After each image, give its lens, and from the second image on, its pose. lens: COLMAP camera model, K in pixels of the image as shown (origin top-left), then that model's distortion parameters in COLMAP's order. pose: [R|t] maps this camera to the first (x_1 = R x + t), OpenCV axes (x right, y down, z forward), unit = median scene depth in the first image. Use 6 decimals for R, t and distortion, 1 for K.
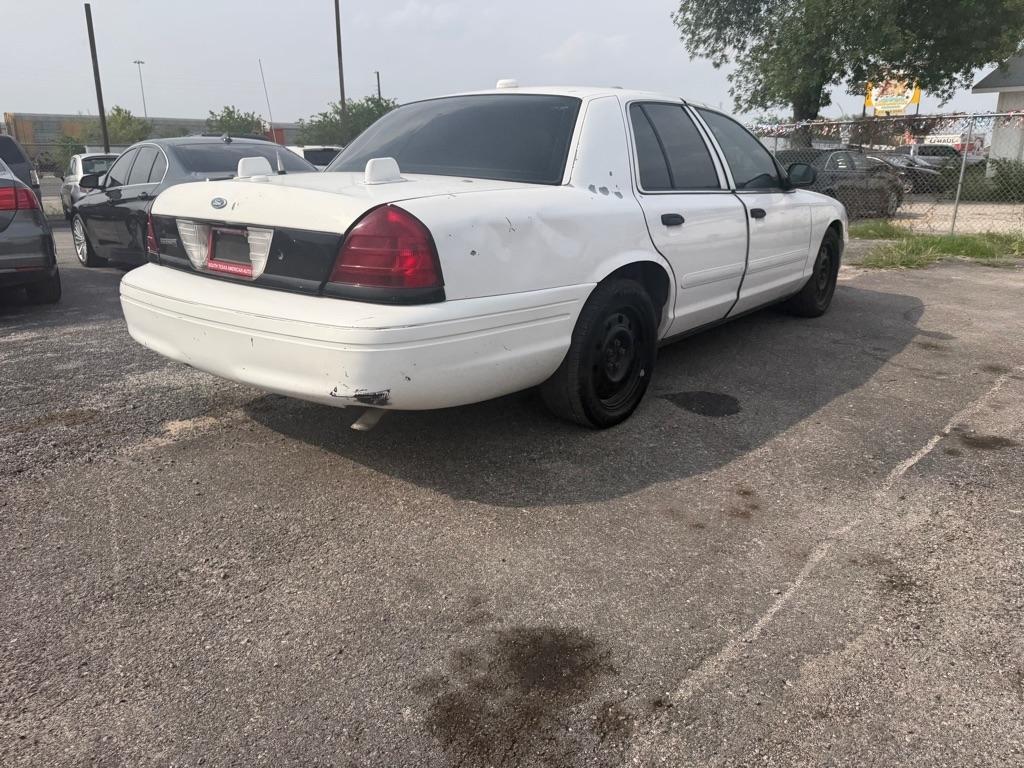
lens RADIAL K [[729.4, 0, 517.1], [0, 729.4, 374.3], [0, 0, 1]] dist [0.016692, -0.028511]
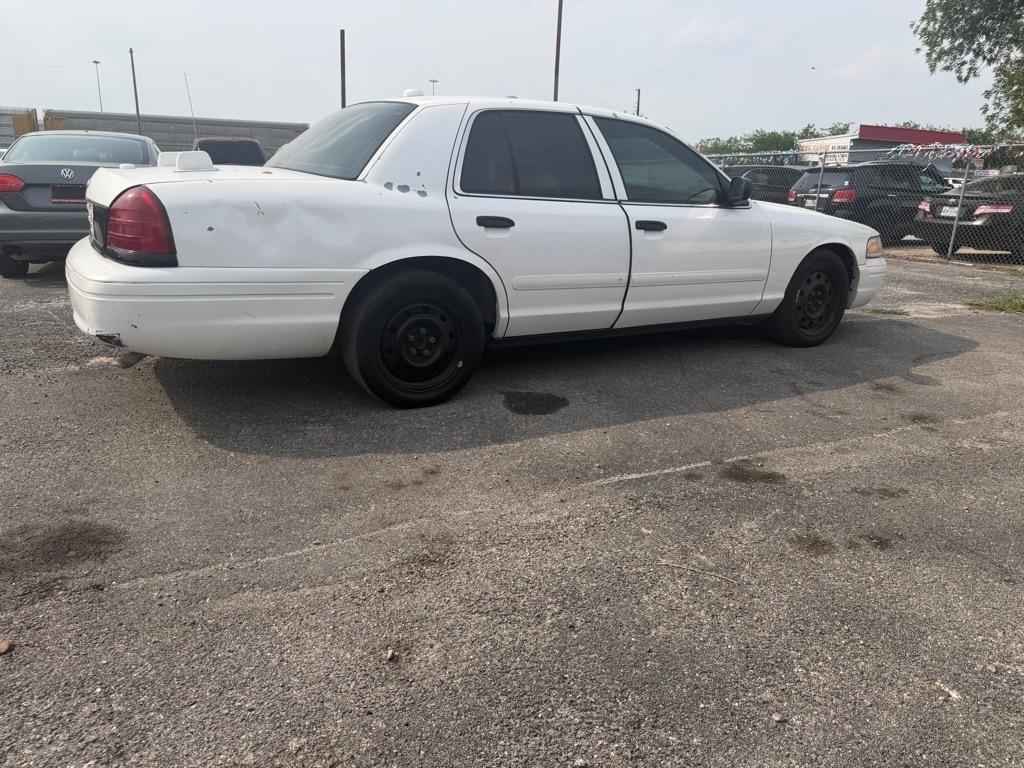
lens RADIAL K [[729.4, 0, 517.7], [0, 729.4, 380.4], [0, 0, 1]] dist [0.016692, -0.028511]
pose [[0.941351, 0.122125, -0.314555, 0.664689], [-0.126312, 0.991965, 0.007120, 0.004437], [0.312897, 0.033029, 0.949213, 0.023482]]
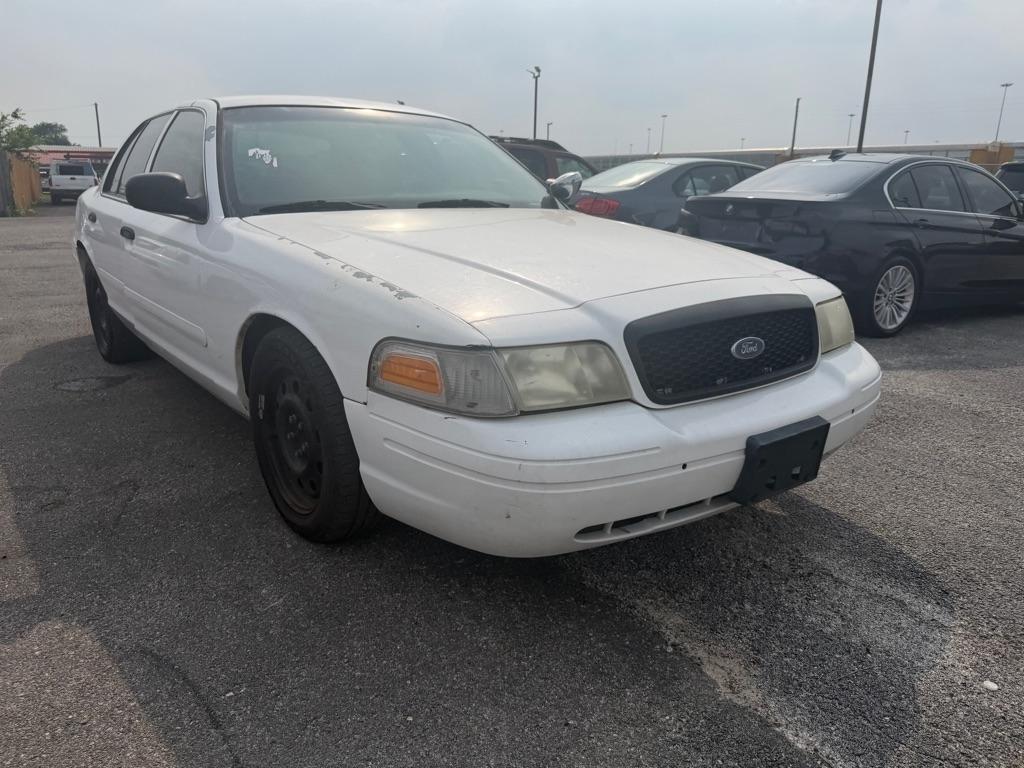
lens RADIAL K [[729.4, 0, 510.0], [0, 729.4, 393.5], [0, 0, 1]] dist [0.016692, -0.028511]
pose [[-0.230110, 0.271681, -0.934472, 1.406727], [-0.284841, 0.899385, 0.331621, -0.607721], [0.930545, 0.342485, -0.129572, 2.104521]]
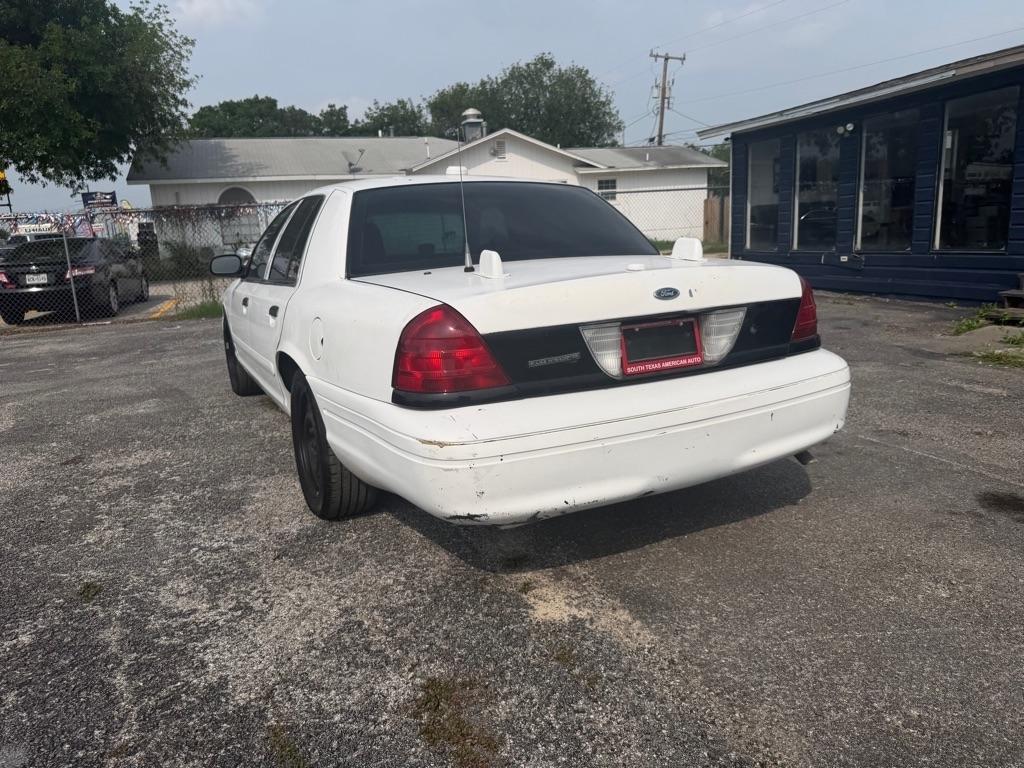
lens RADIAL K [[729.4, 0, 509.7], [0, 729.4, 375.1], [0, 0, 1]] dist [0.016692, -0.028511]
pose [[0.406941, -0.202366, 0.890757, -1.146219], [0.301042, 0.950384, 0.078381, -0.235619], [-0.862423, 0.236259, 0.447671, 0.700292]]
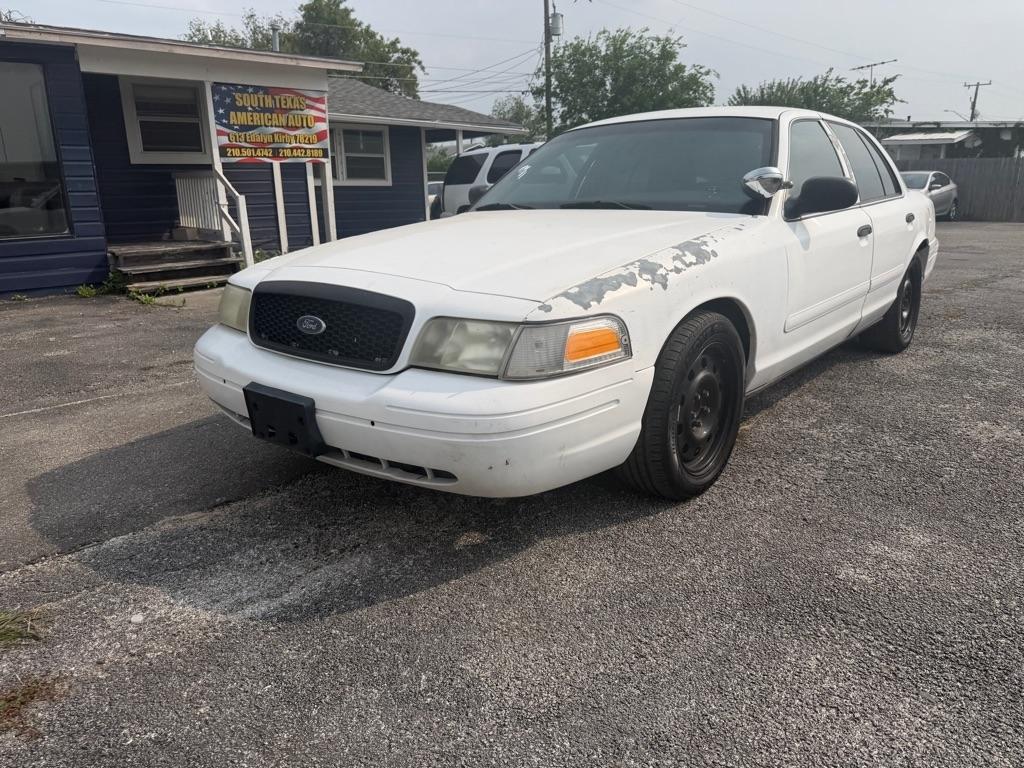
lens RADIAL K [[729.4, 0, 515.4], [0, 729.4, 389.7], [0, 0, 1]] dist [0.016692, -0.028511]
pose [[-0.999867, 0.014889, 0.006583, 0.506953], [0.016126, 0.850388, 0.525908, -0.835130], [0.002232, 0.525945, -0.850516, 2.905692]]
